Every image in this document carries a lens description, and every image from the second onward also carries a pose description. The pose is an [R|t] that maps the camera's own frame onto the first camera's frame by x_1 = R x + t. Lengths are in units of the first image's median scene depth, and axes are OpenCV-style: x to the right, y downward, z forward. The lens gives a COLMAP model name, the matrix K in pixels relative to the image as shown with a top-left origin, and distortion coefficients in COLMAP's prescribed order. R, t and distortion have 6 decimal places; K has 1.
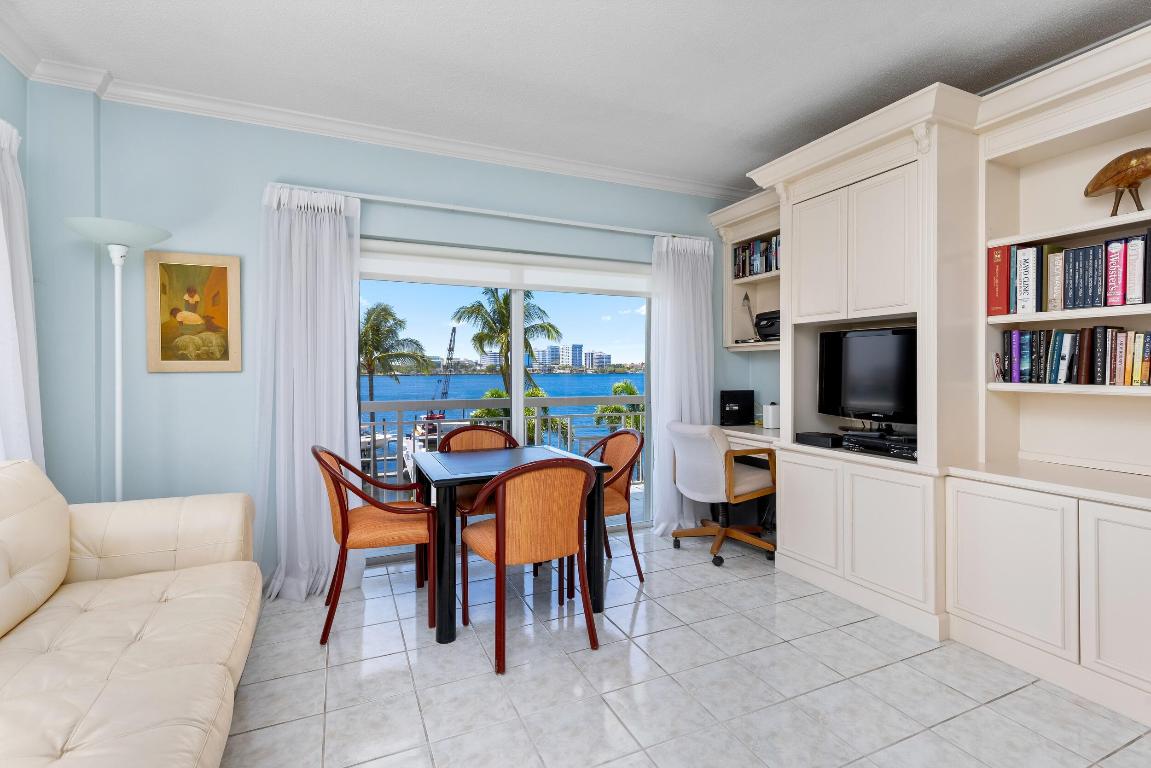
lens RADIAL K [[524.1, 0, 571.0], [0, 524.1, 373.0], [0, 0, 1]] dist [0.002221, 0.000447]
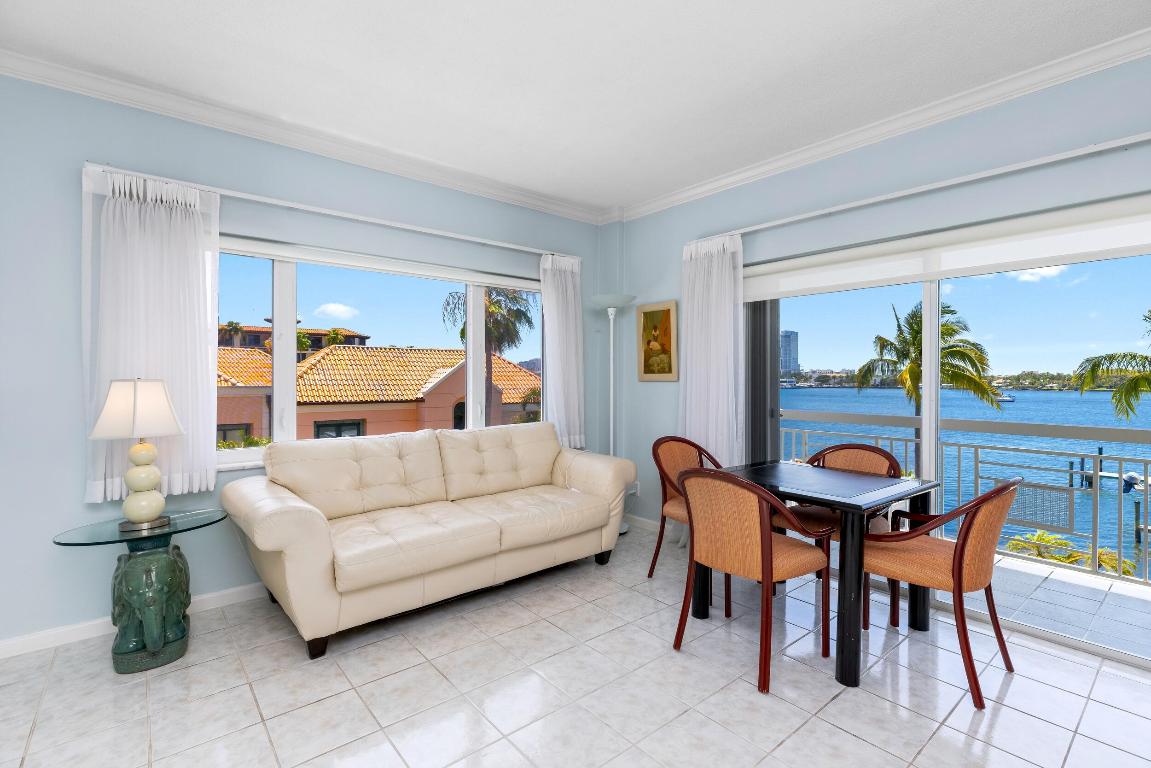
lens RADIAL K [[524.1, 0, 573.9], [0, 524.1, 380.8], [0, 0, 1]] dist [0.002221, 0.000447]
pose [[0.276187, 0.009413, -0.961058, 0.665745], [-0.012469, 0.999903, 0.006210, -0.009380], [0.961023, 0.010268, 0.276278, 0.350310]]
